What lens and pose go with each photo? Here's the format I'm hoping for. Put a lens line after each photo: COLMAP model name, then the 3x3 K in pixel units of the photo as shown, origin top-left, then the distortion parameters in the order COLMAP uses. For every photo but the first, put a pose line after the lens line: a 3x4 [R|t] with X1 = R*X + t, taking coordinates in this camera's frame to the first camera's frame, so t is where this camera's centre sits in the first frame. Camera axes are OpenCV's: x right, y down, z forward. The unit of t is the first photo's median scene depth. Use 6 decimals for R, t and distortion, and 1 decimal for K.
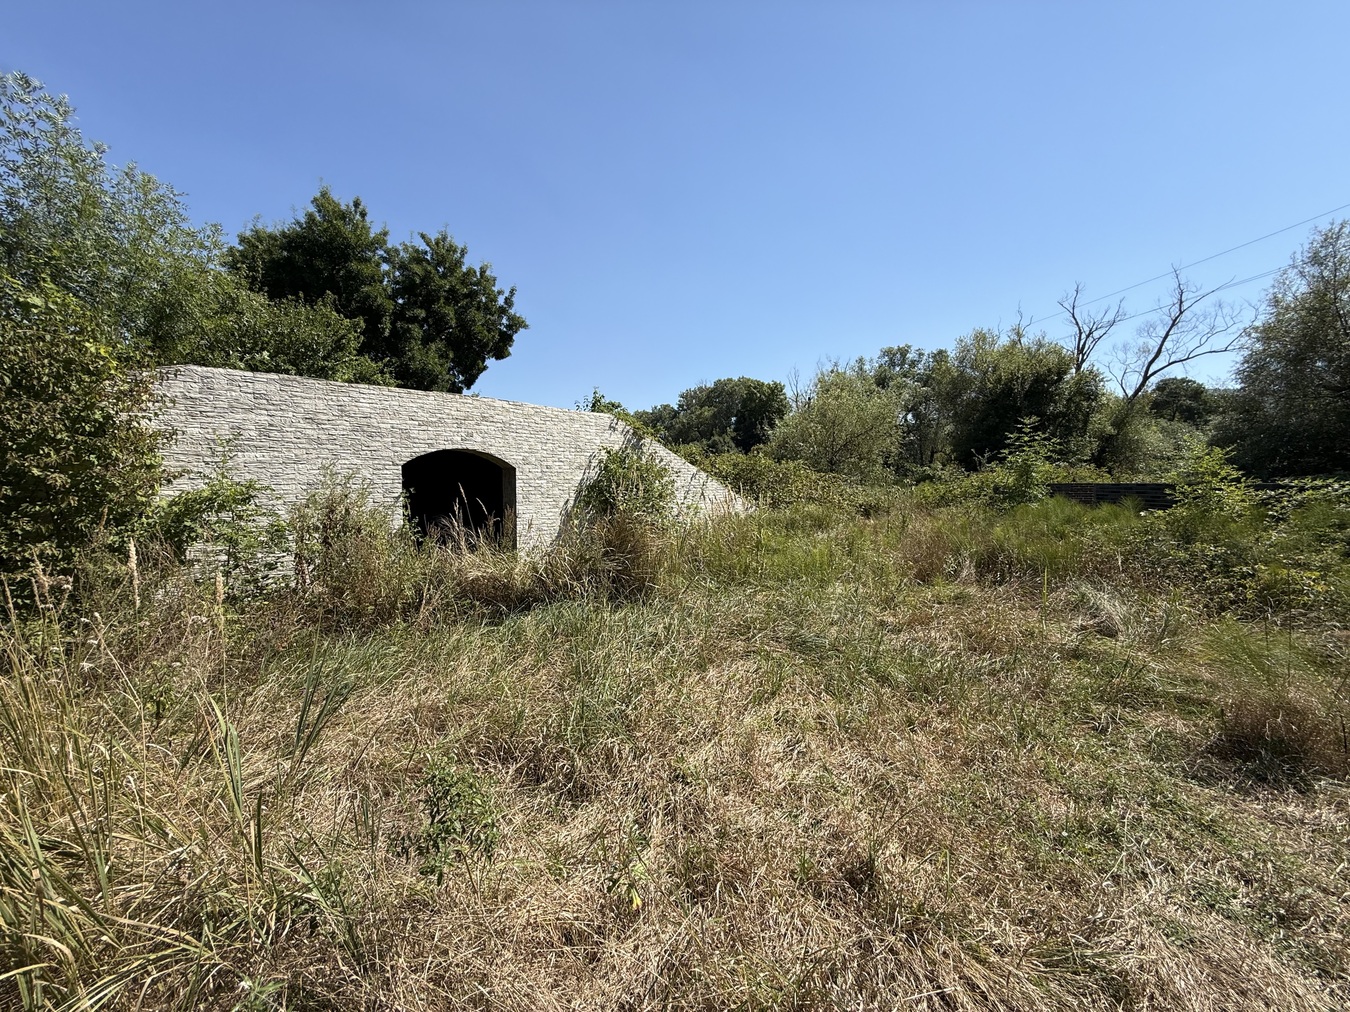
lens RADIAL K [[543.3, 0, 679.3], [0, 543.3, 507.9], [0, 0, 1]] dist [-0.001407, 0.002458]
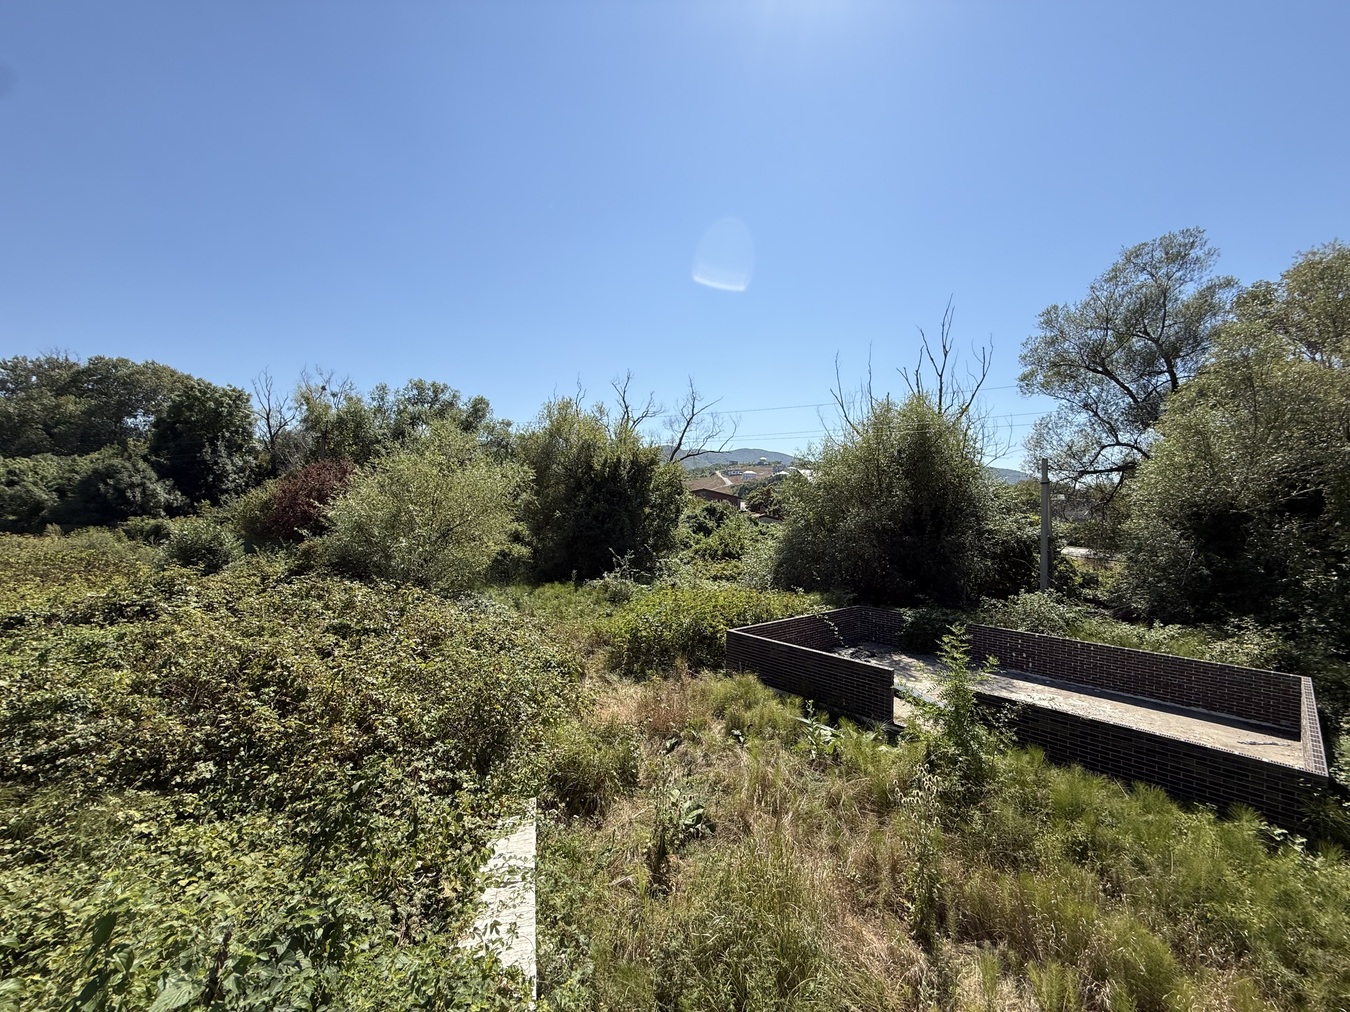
lens RADIAL K [[543.3, 0, 671.6], [0, 543.3, 513.4], [0, 0, 1]] dist [-0.001407, 0.002458]
pose [[0.613825, 0.023770, 0.789084, -0.023476], [0.003824, 0.999445, -0.033082, -0.044094], [-0.789433, 0.023324, 0.613394, 0.131256]]
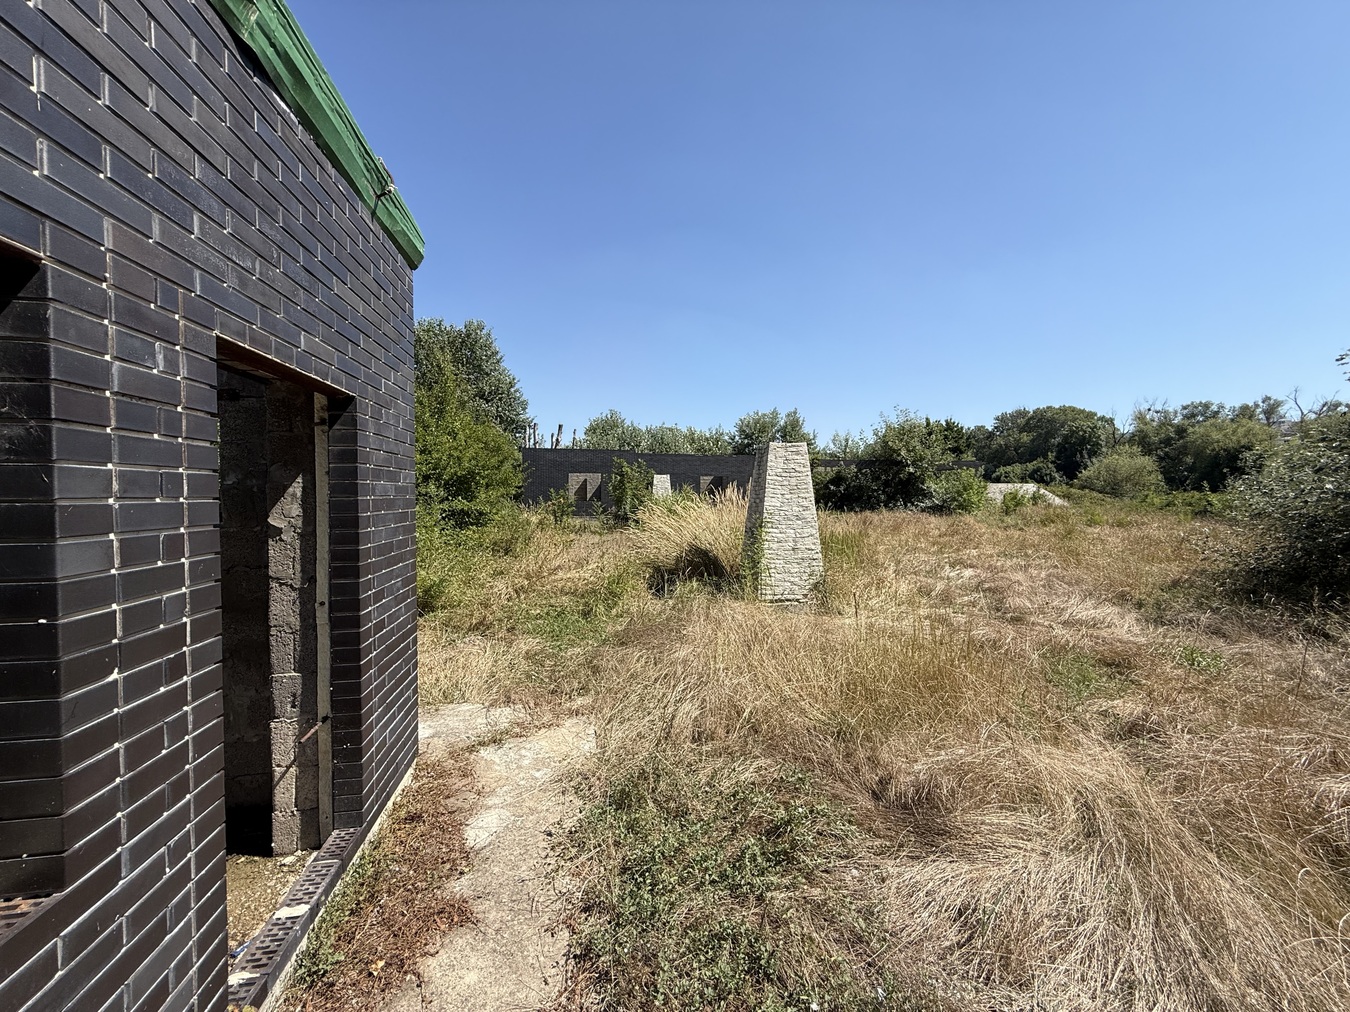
lens RADIAL K [[543.3, 0, 675.6], [0, 543.3, 505.0], [0, 0, 1]] dist [-0.001407, 0.002458]
pose [[0.878908, 0.025553, -0.476306, -0.079822], [-0.035393, 0.999305, -0.011698, 0.023063], [0.475676, 0.027139, 0.879202, -0.620056]]
